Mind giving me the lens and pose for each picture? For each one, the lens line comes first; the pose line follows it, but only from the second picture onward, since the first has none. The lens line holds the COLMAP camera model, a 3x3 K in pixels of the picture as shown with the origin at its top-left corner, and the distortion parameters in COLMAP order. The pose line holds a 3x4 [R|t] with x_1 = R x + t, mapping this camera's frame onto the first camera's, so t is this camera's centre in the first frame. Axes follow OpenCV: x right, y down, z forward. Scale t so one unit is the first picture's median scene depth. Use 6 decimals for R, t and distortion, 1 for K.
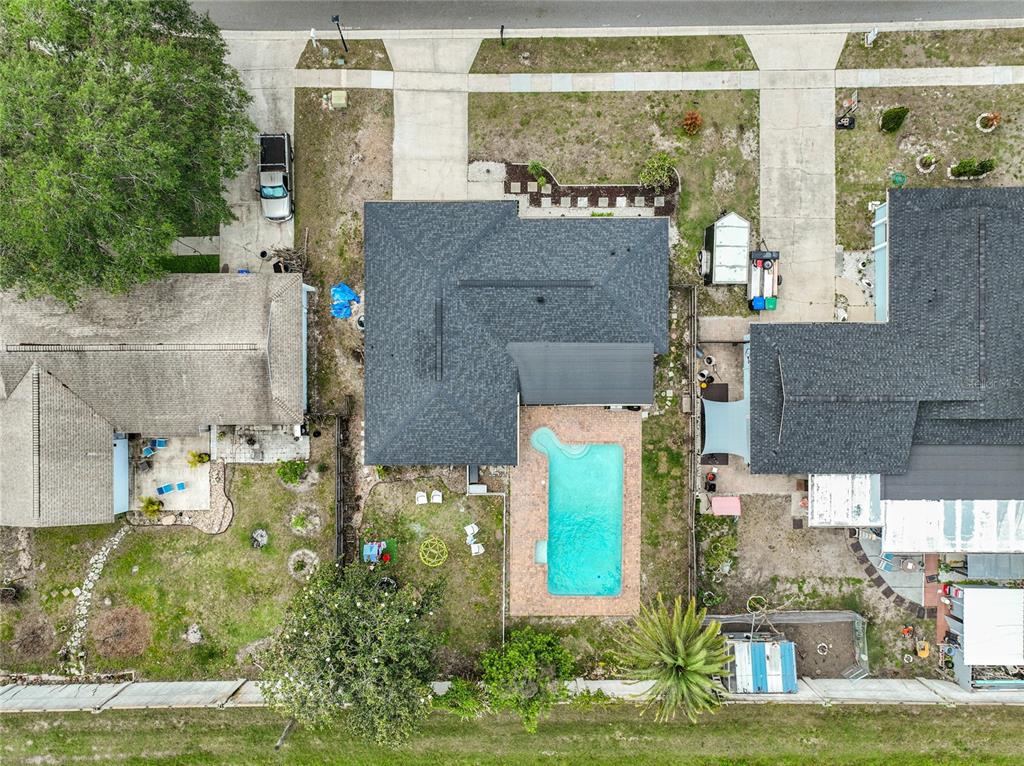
lens RADIAL K [[726.7, 0, 486.9], [0, 726.7, 407.5], [0, 0, 1]] dist [-0.005723, 0.020628]
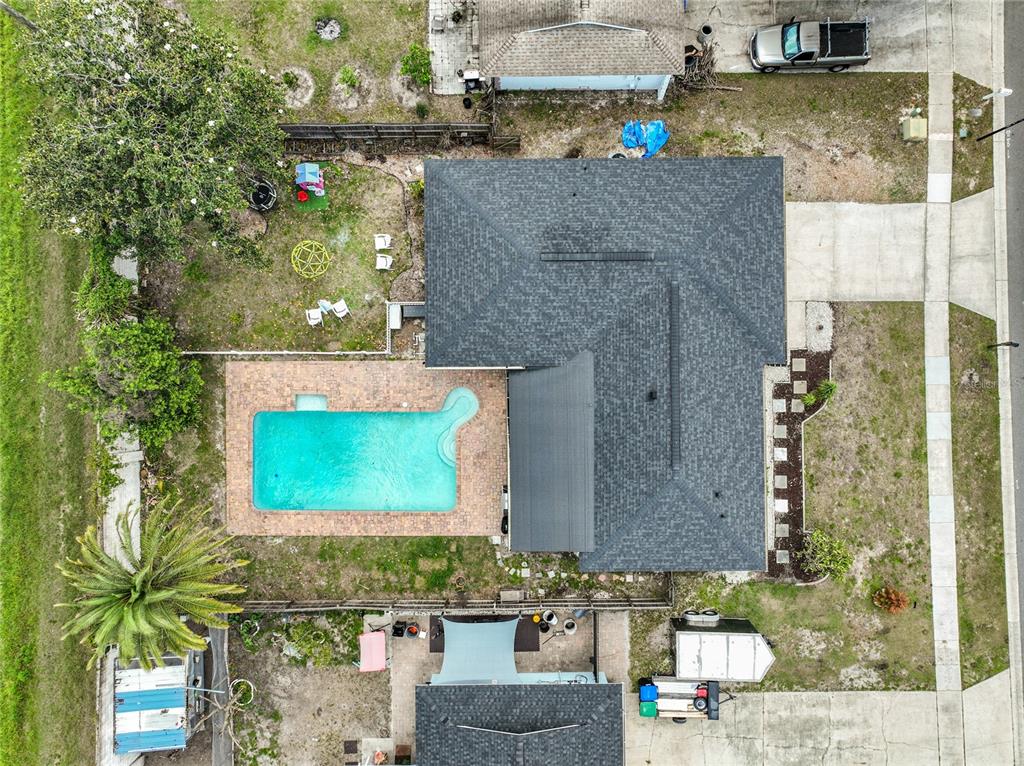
lens RADIAL K [[726.7, 0, 511.4], [0, 726.7, 381.9], [0, 0, 1]] dist [-0.005723, 0.020628]
pose [[0.007987, 0.999932, 0.008492, 0.049093], [-0.999967, 0.007999, -0.001377, -0.005487], [-0.001445, -0.008481, 0.999963, 0.255378]]
